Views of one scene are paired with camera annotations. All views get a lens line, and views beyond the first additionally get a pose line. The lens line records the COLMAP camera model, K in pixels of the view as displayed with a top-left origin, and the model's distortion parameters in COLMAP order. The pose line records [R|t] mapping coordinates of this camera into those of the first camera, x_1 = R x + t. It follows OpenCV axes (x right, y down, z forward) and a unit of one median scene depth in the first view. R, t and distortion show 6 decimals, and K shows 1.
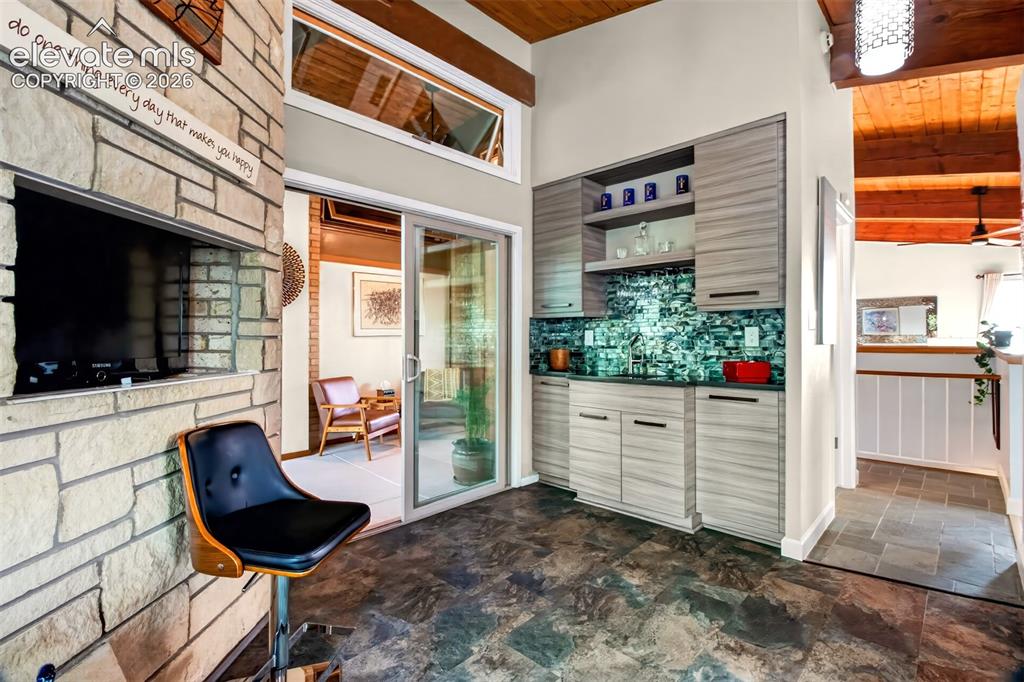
lens RADIAL K [[484.8, 0, 512.2], [0, 484.8, 336.4], [0, 0, 1]] dist [-0.002658, -0.000402]
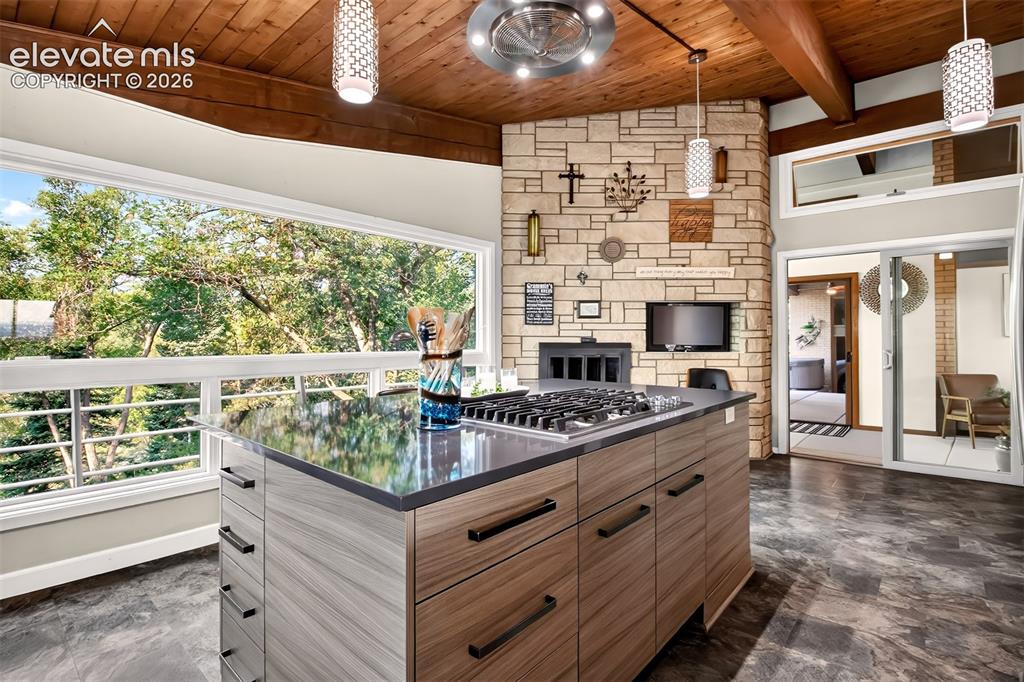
lens RADIAL K [[484.8, 0, 510.3], [0, 484.8, 337.5], [0, 0, 1]] dist [-0.002658, -0.000402]
pose [[0.034490, -0.004761, -0.999394, 1.842257], [0.002154, 0.999987, -0.004689, 0.008219], [0.999403, -0.001991, 0.034500, -0.233517]]
